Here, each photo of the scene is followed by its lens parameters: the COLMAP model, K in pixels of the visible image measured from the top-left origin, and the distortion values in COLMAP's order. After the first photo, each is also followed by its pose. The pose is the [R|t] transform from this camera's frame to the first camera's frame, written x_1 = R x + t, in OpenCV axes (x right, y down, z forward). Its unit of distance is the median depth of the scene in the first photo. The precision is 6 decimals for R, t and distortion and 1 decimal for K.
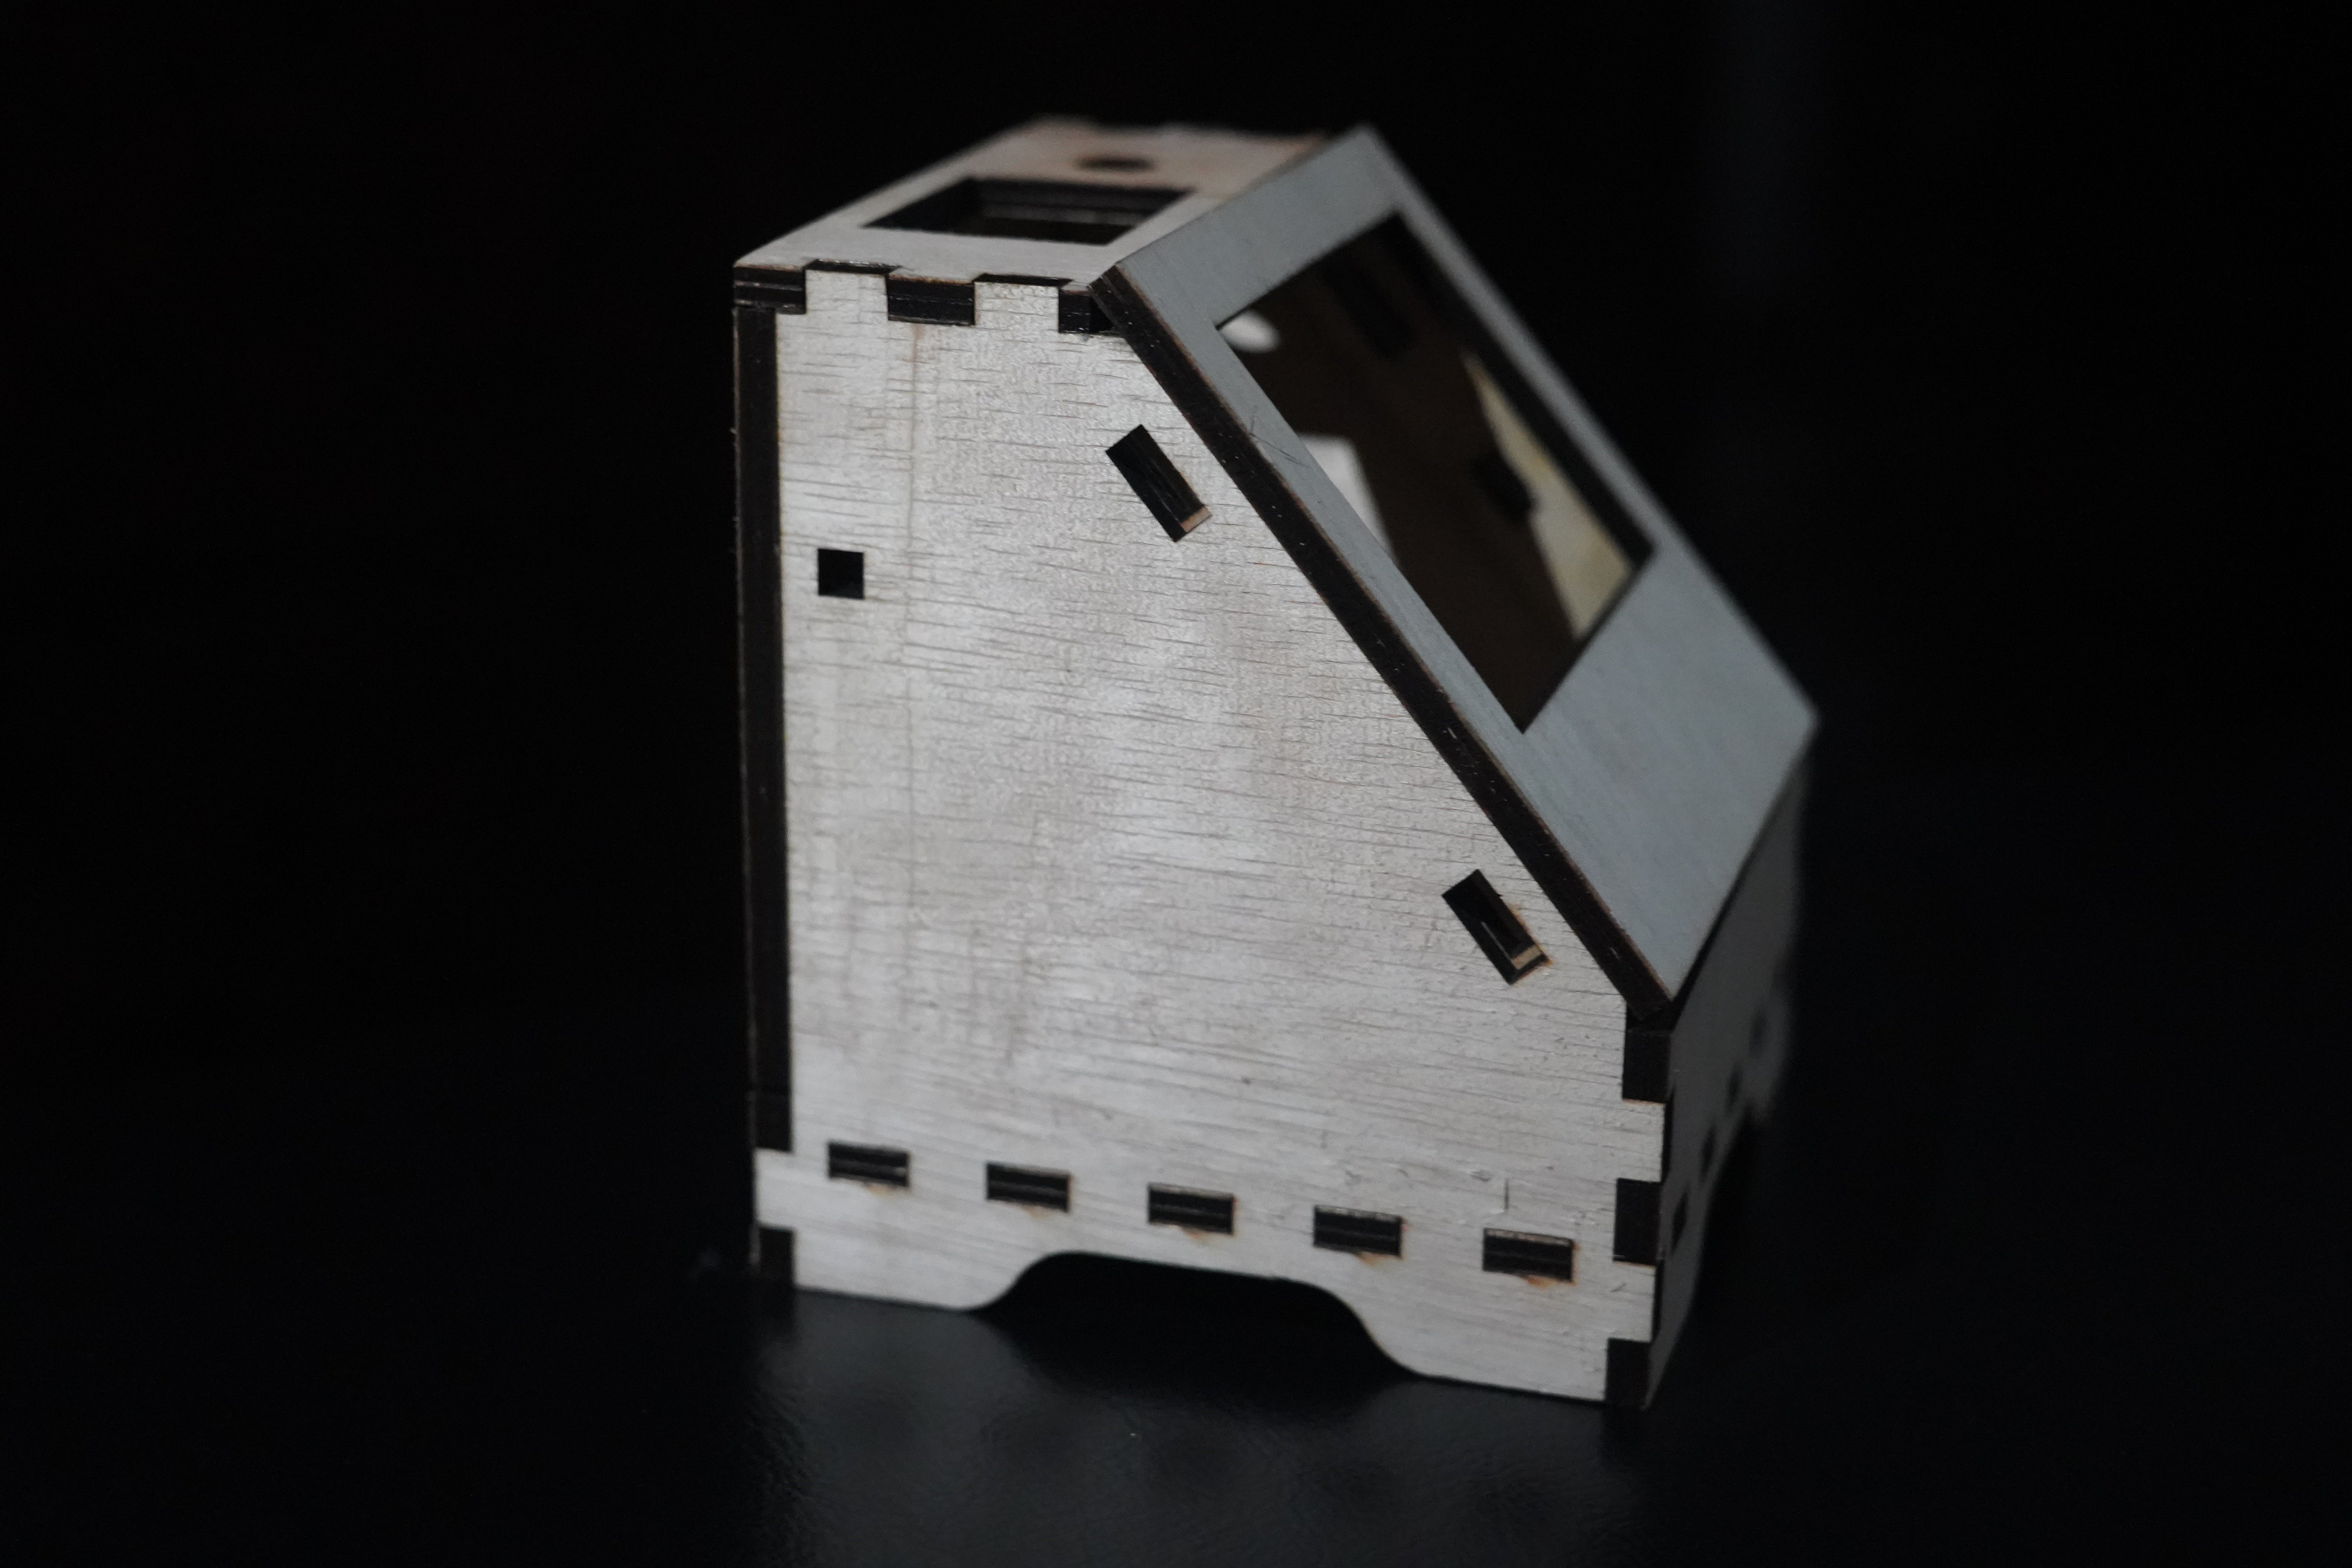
lens RADIAL K [[3740.8, 0, 1176.0], [0, 3740.8, 784.0], [0, 0, 1]] dist [0.006188, -0.034261]
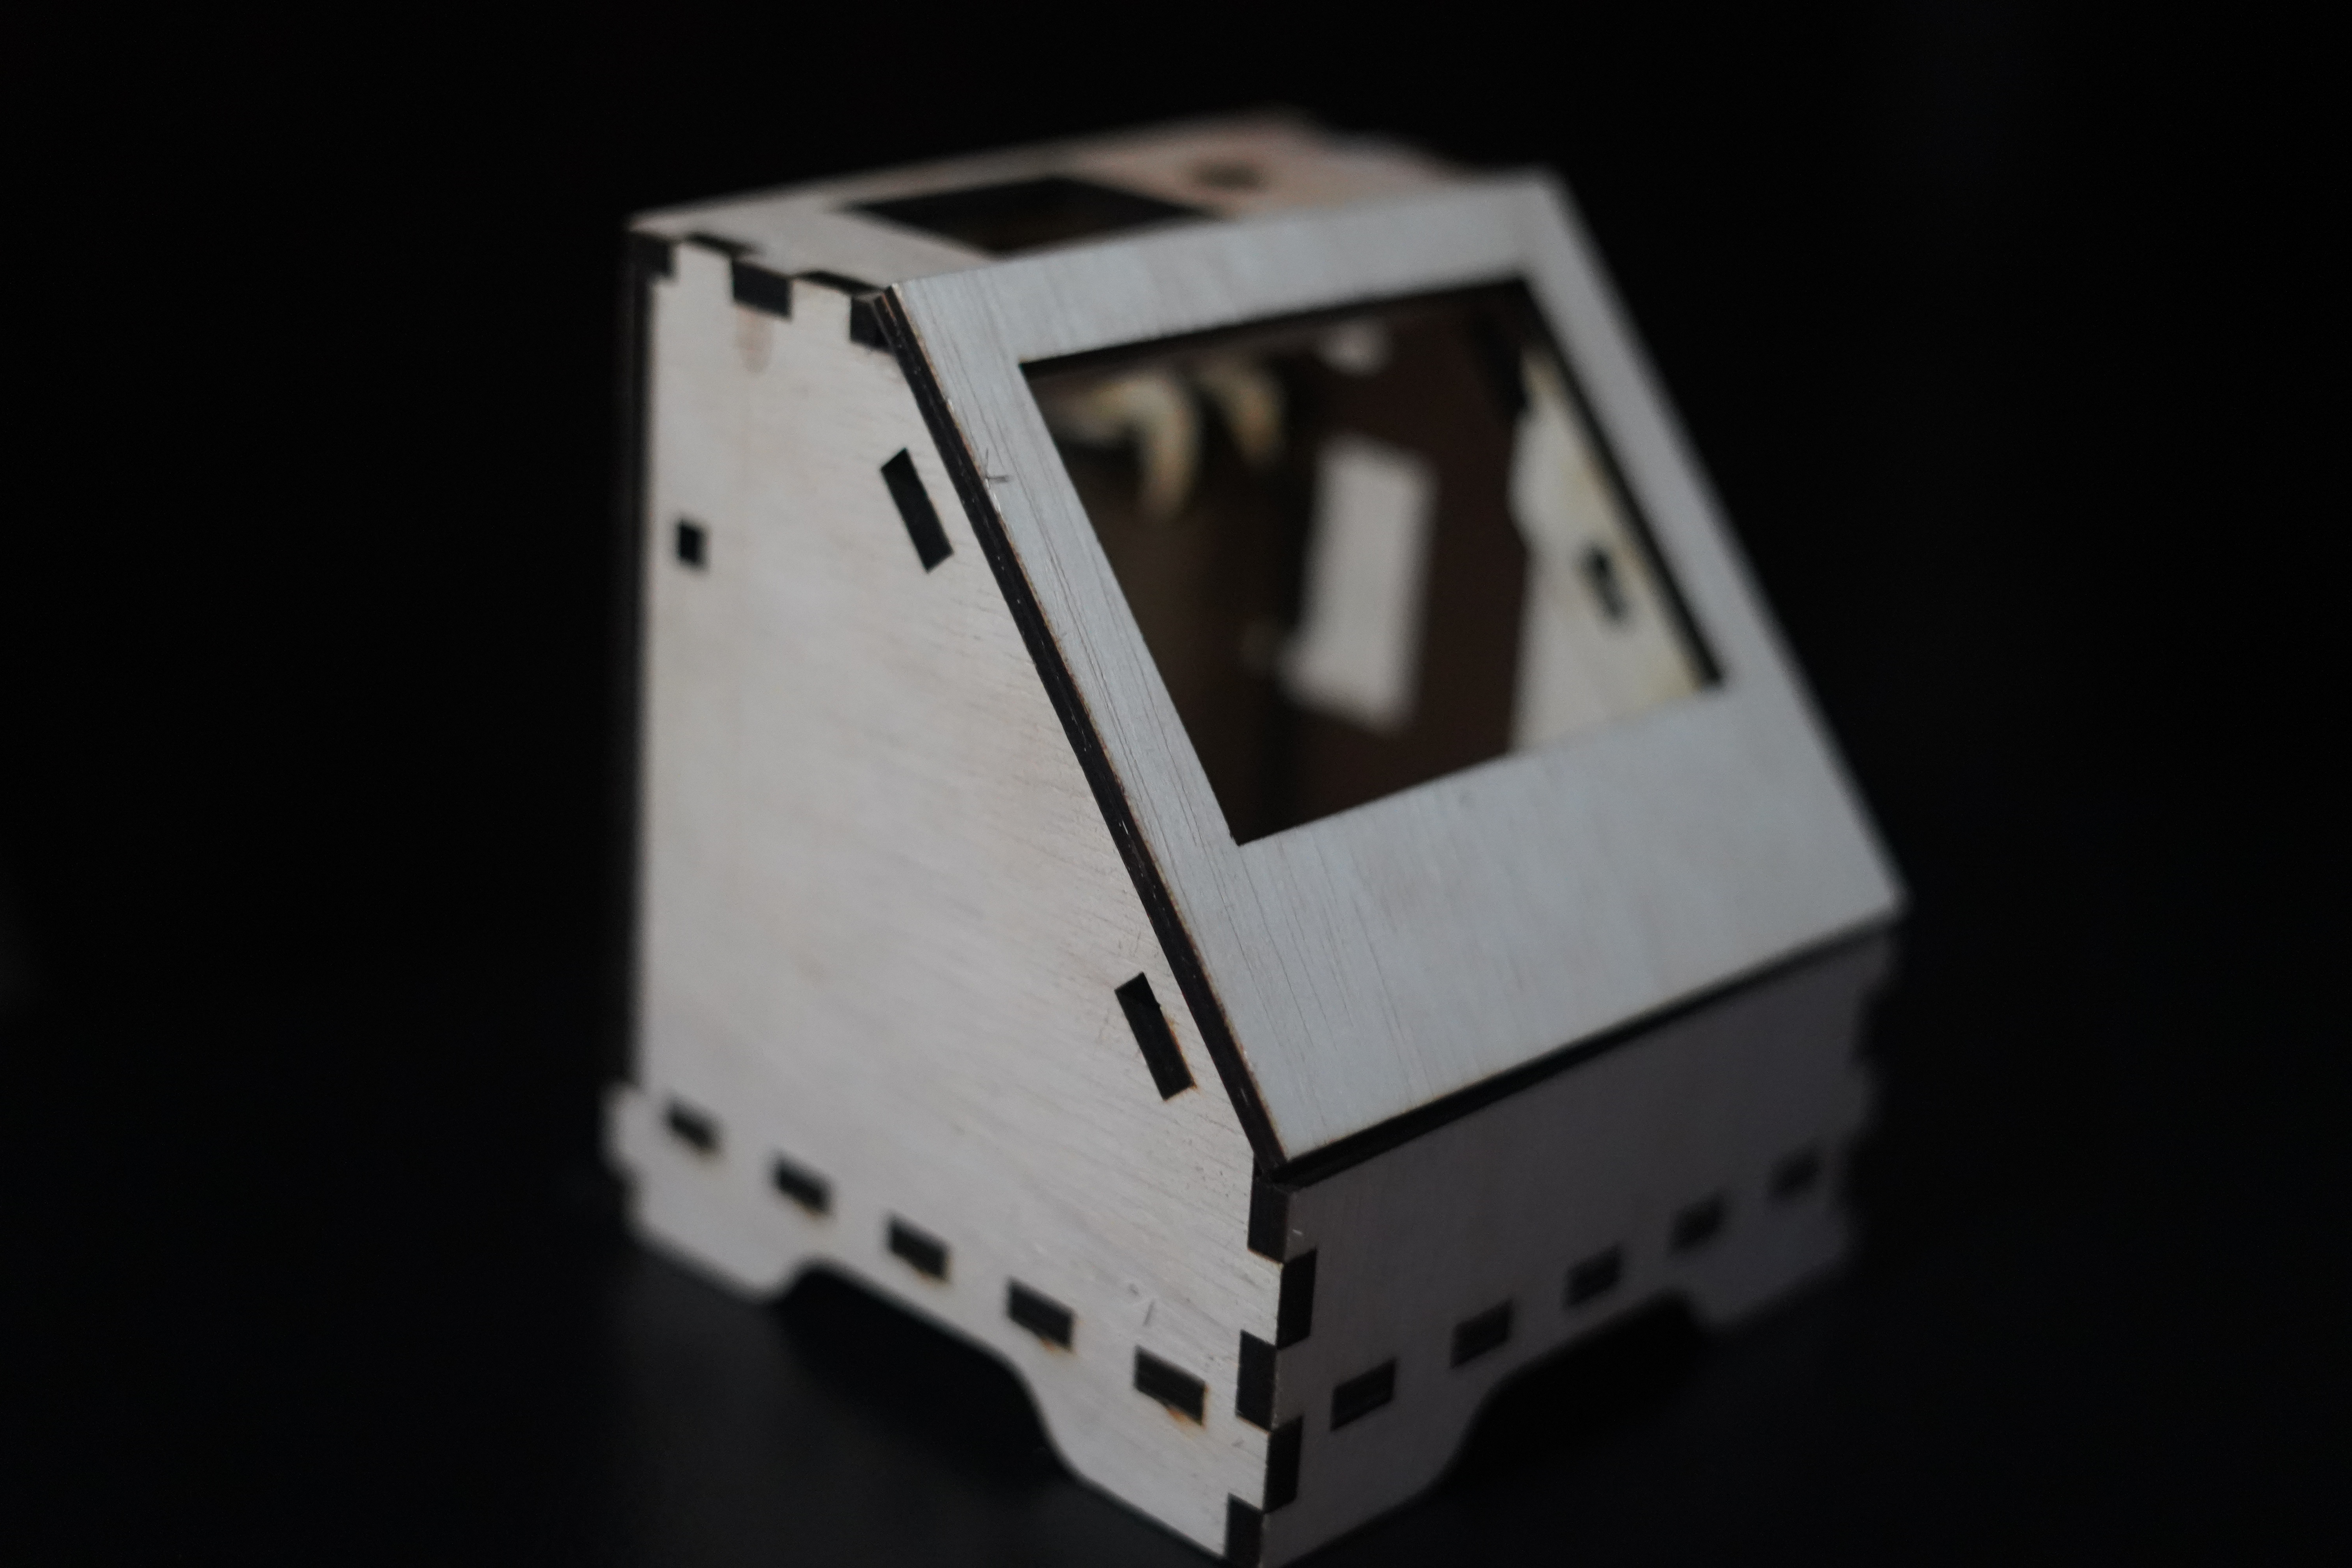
lens RADIAL K [[3740.8, 0, 1176.0], [0, 3740.8, 784.0], [0, 0, 1]] dist [0.006188, -0.034261]
pose [[0.889606, 0.201360, -0.409946, 0.453269], [-0.194073, 0.979163, 0.059803, -0.079272], [0.413446, 0.026358, 0.910147, 0.139979]]
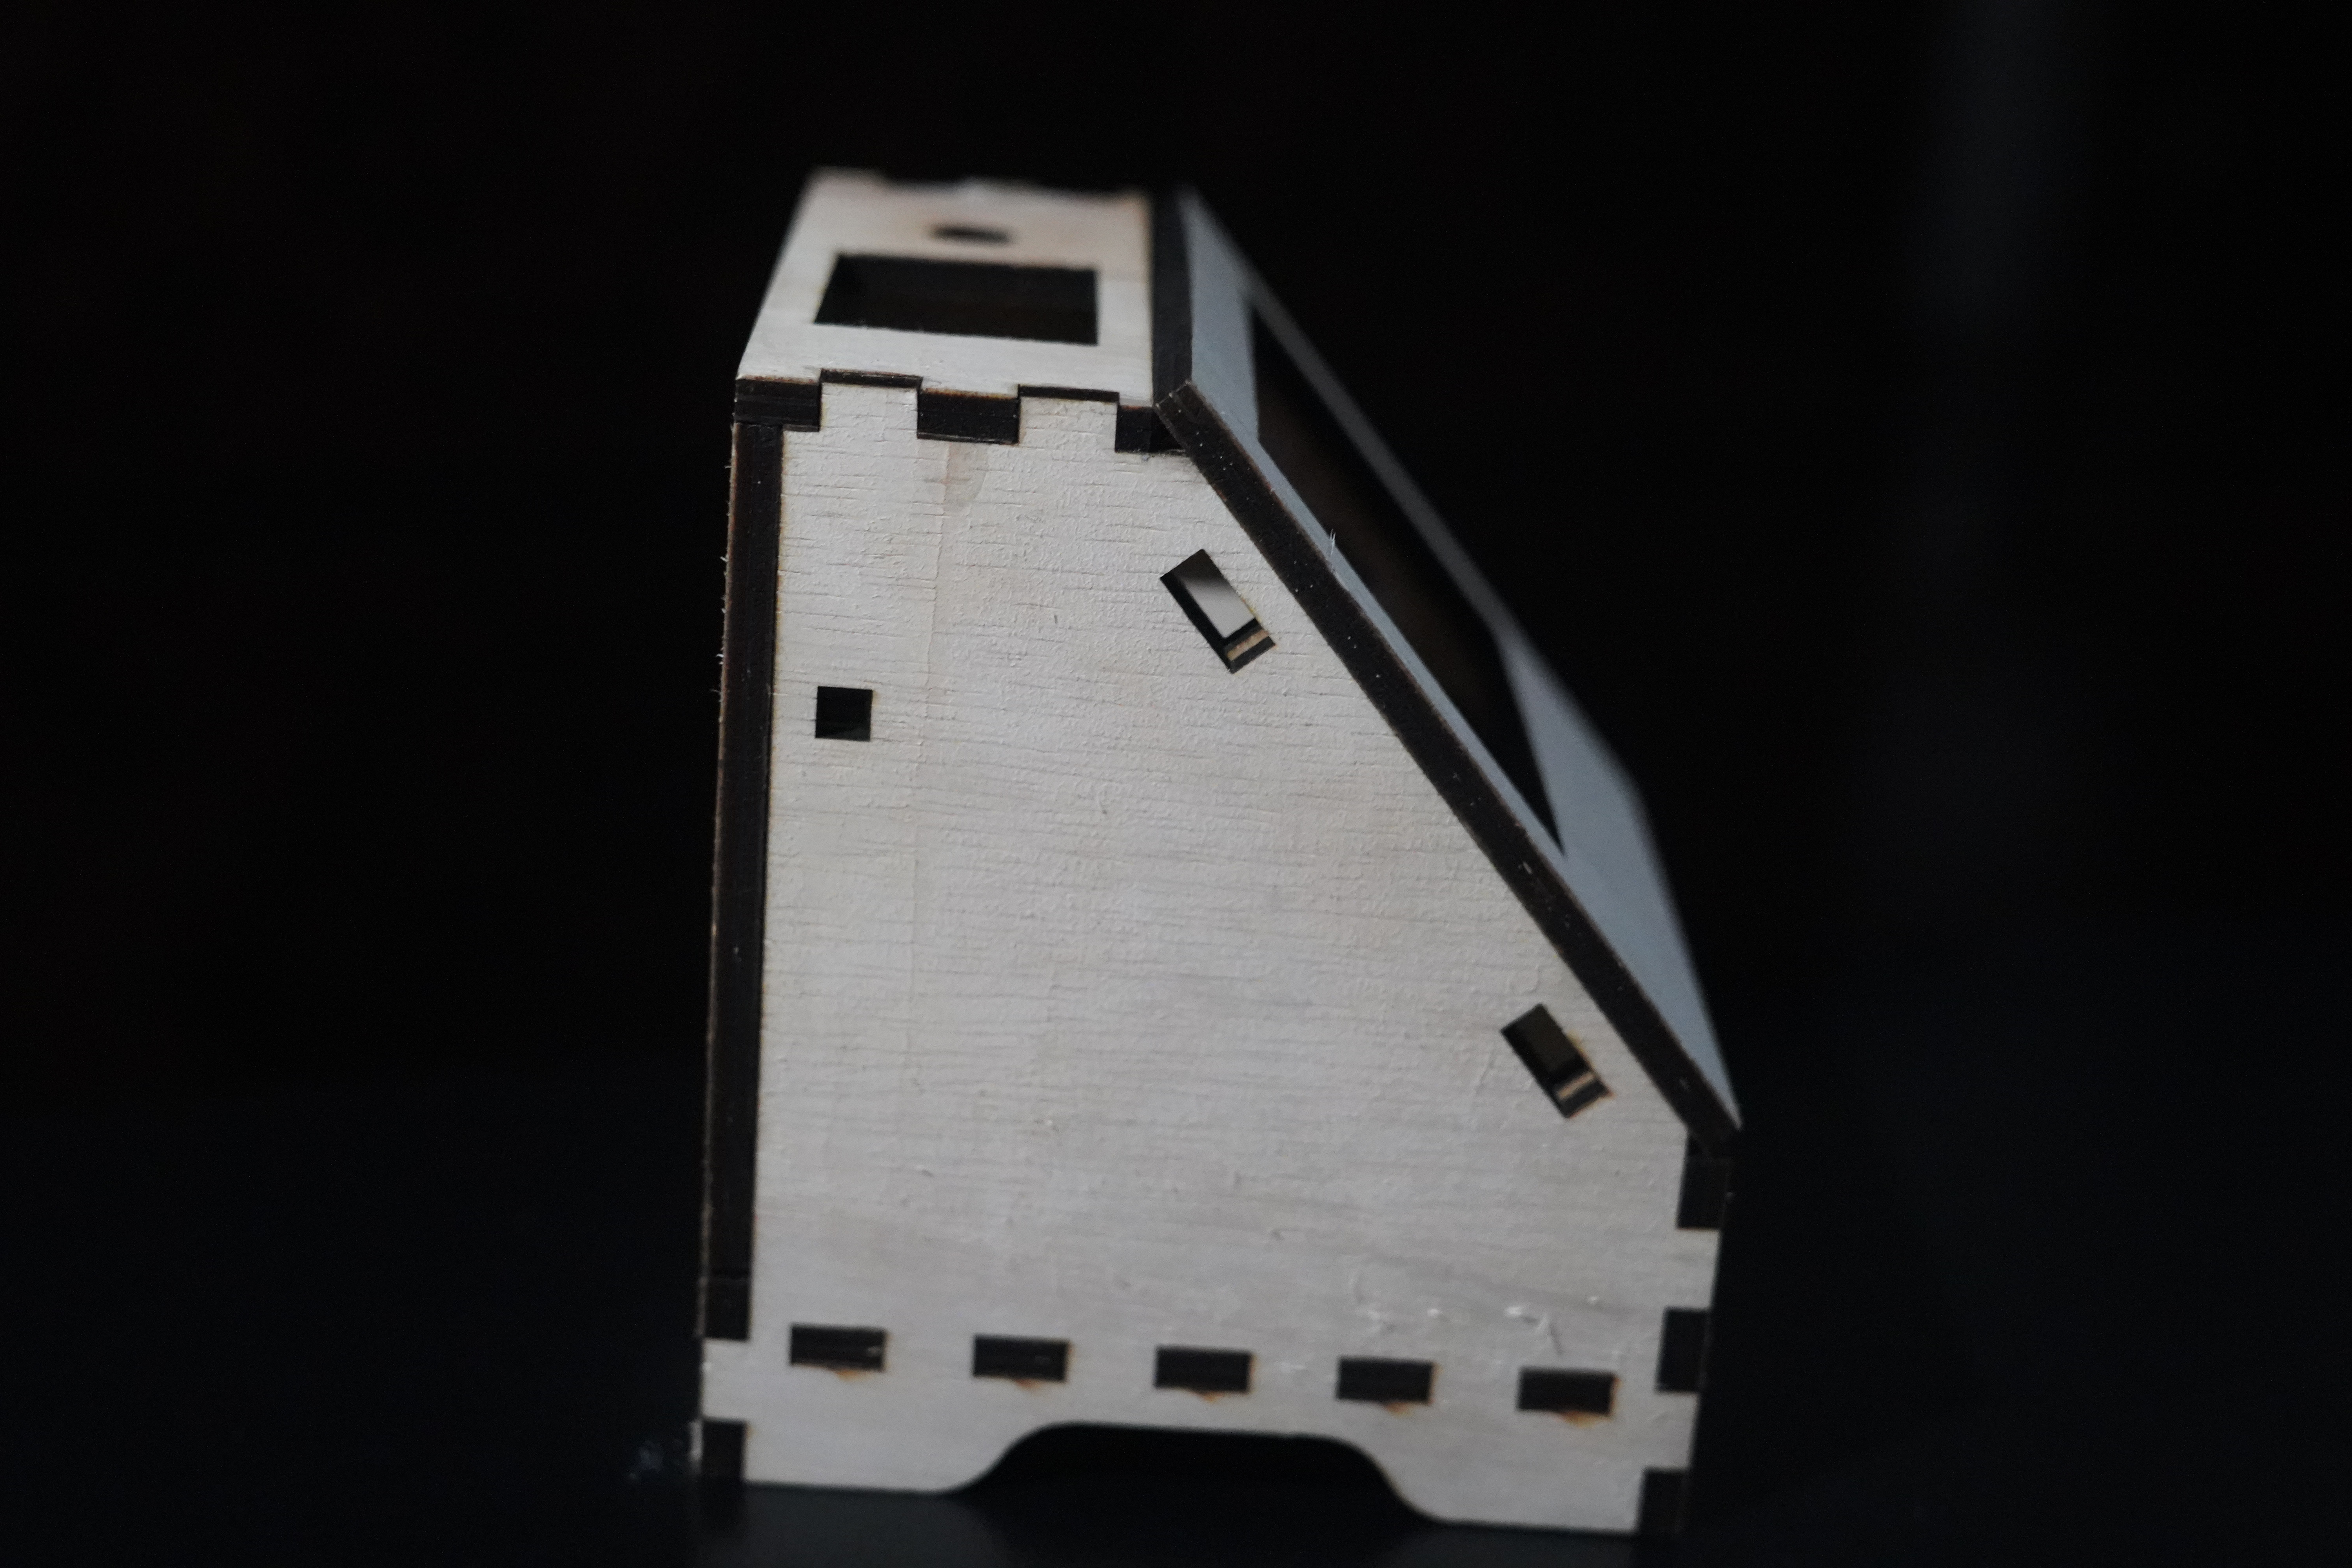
lens RADIAL K [[3740.8, 0, 1176.0], [0, 3740.8, 784.0], [0, 0, 1]] dist [0.006188, -0.034261]
pose [[0.955167, -0.042226, 0.293040, -0.279863], [0.034875, 0.998933, 0.030267, -0.063859], [-0.294006, -0.018690, 0.955621, 0.109890]]
